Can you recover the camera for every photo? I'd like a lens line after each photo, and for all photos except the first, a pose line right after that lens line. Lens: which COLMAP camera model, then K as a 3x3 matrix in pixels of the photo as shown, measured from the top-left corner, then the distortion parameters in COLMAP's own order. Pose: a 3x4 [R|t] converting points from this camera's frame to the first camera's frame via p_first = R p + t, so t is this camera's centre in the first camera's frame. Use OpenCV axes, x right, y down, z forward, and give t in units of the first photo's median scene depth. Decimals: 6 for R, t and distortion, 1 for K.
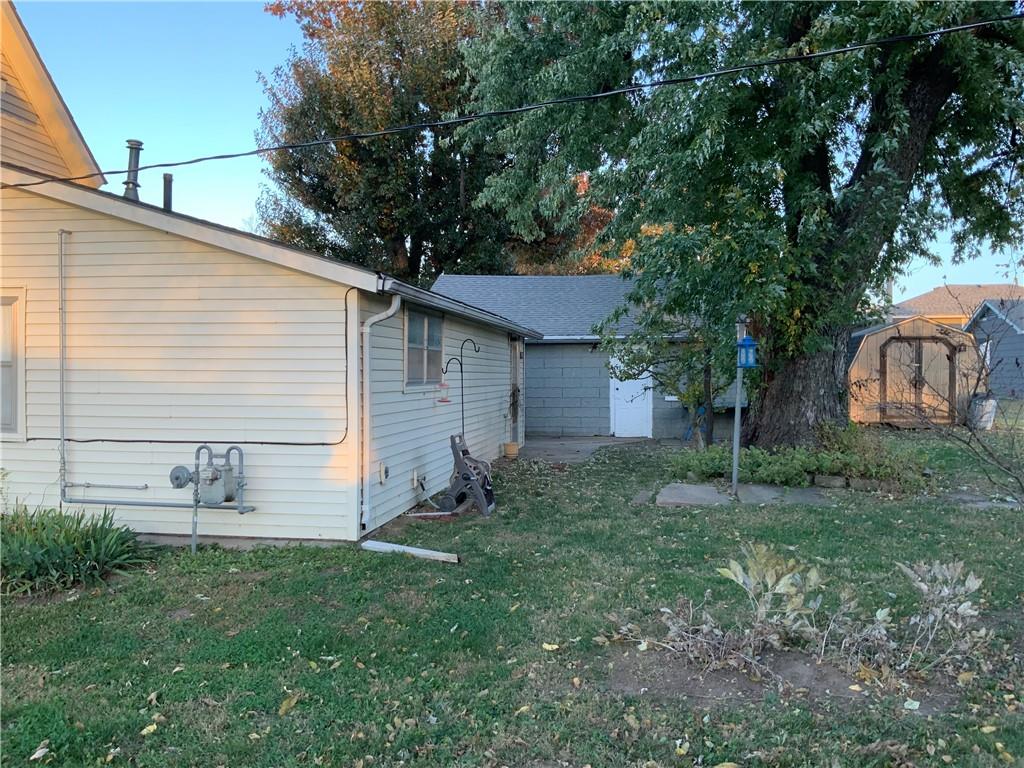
lens RADIAL K [[834.8, 0, 512.0], [0, 834.8, 384.0], [0, 0, 1]] dist [0.009304, -0.003598]
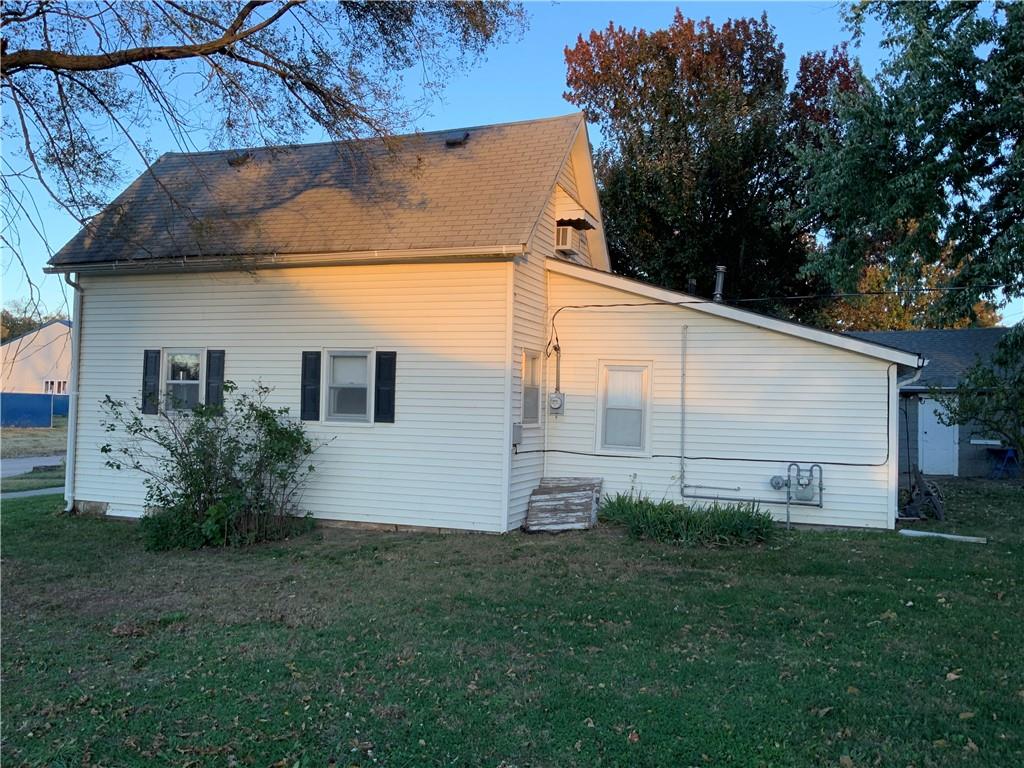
lens RADIAL K [[834.8, 0, 512.0], [0, 834.8, 384.0], [0, 0, 1]] dist [0.009304, -0.003598]
pose [[0.984774, 0.016337, -0.173073, -0.590522], [-0.024098, 0.998791, -0.042837, 0.003976], [0.172164, 0.046355, 0.983977, -0.617611]]
